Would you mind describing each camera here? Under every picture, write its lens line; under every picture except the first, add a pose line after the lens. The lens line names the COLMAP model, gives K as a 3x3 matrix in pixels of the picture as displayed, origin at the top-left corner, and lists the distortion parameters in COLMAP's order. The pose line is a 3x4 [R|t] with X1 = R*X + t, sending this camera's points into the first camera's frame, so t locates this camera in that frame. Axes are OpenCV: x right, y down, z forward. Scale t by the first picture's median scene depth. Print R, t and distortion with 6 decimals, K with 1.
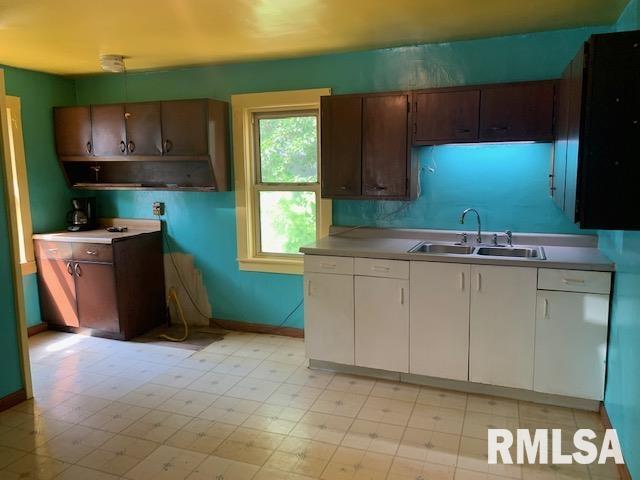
lens RADIAL K [[486.5, 0, 320.5], [0, 486.5, 230.5], [0, 0, 1]] dist [0.000669, -0.005846]
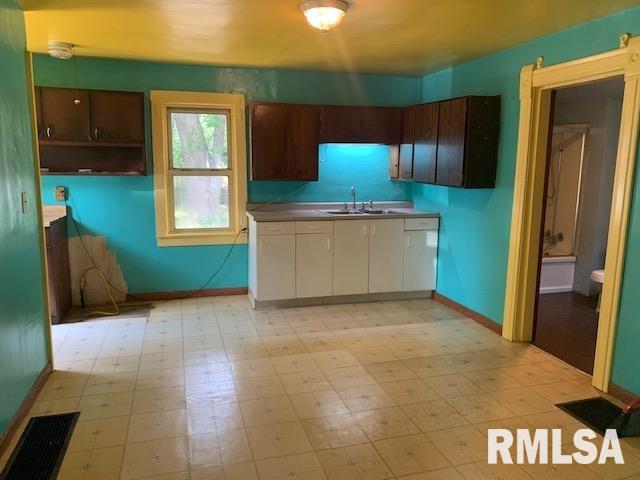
lens RADIAL K [[490.9, 0, 320.0], [0, 490.9, 240.0], [0, 0, 1]] dist [-0.005251, -0.007474]
pose [[0.797263, -0.074595, 0.599005, -0.576589], [0.056275, 0.997198, 0.049281, 0.034267], [-0.601003, -0.005581, 0.799227, -0.143119]]
